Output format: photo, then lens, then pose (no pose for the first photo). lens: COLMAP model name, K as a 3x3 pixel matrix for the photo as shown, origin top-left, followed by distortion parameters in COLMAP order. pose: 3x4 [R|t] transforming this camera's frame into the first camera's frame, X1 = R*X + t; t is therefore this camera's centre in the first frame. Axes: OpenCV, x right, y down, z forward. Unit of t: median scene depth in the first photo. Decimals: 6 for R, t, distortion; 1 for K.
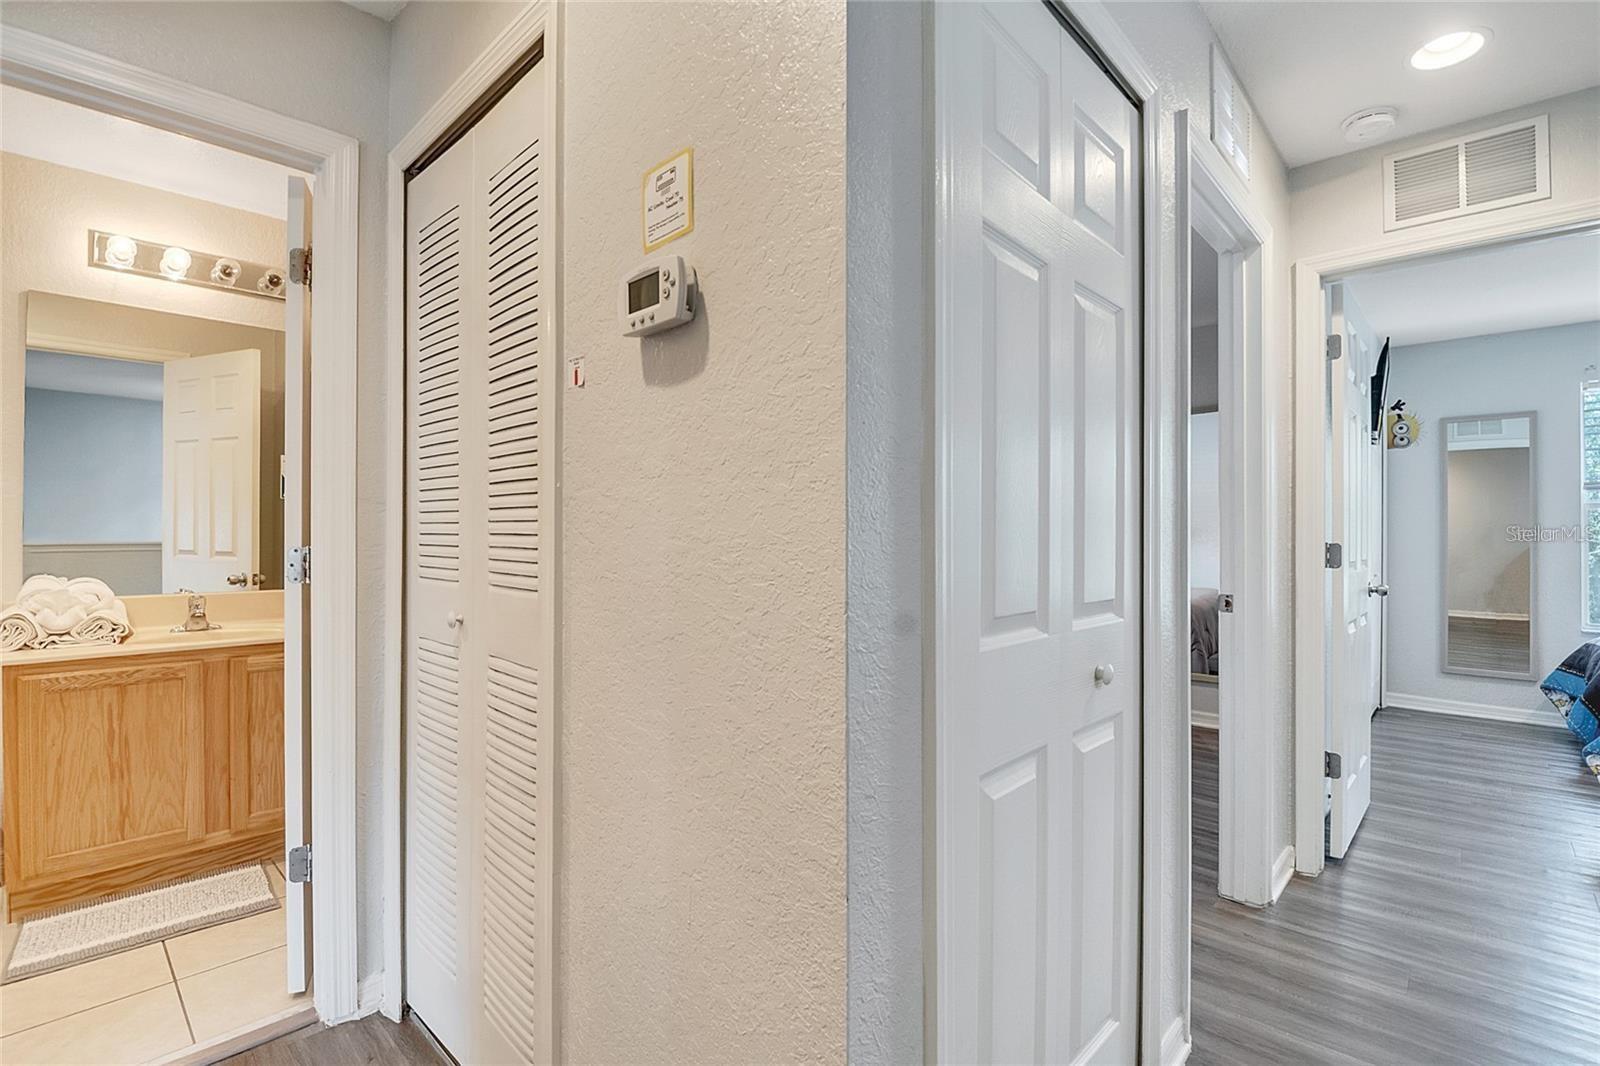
lens RADIAL K [[707.2, 0, 807.8], [0, 707.2, 542.0], [0, 0, 1]] dist [-0.019226, -0.000392]
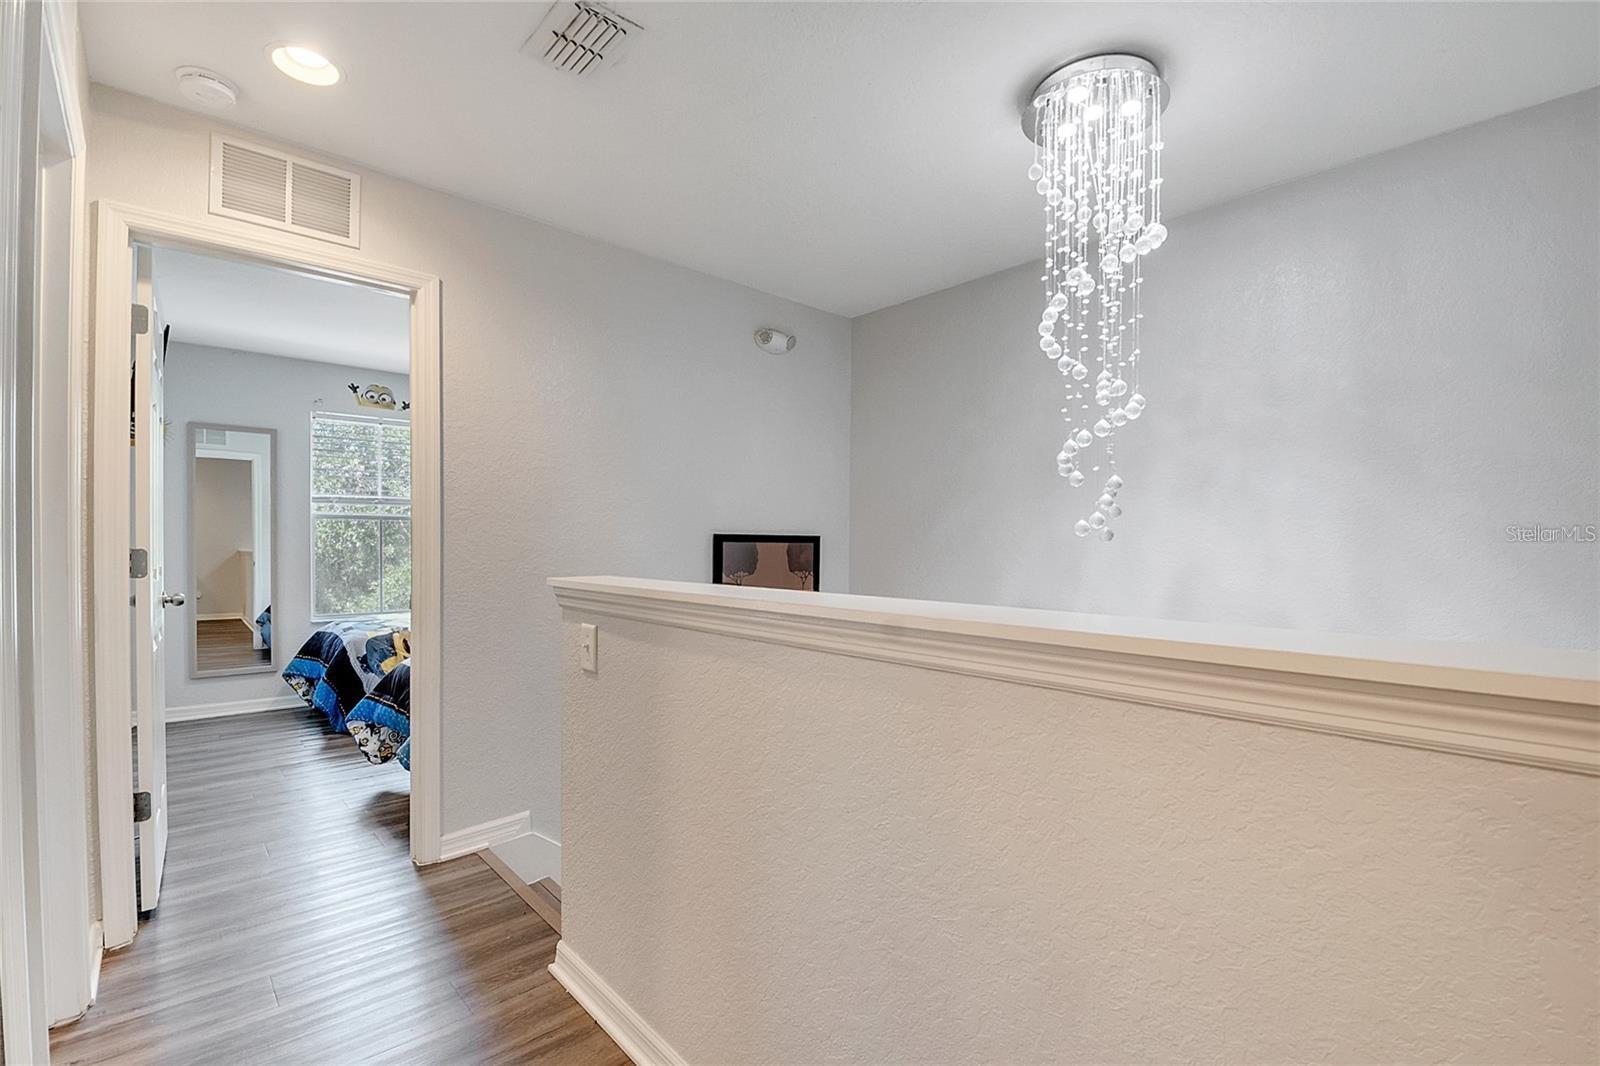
lens RADIAL K [[709.5, 0, 812.5], [0, 709.5, 555.2], [0, 0, 1]] dist [0.000087, -0.008695]
pose [[0.085523, -0.016432, 0.996201, -0.035802], [0.006324, 0.999853, 0.015949, 0.001195], [-0.996316, 0.004936, 0.085615, 0.096211]]
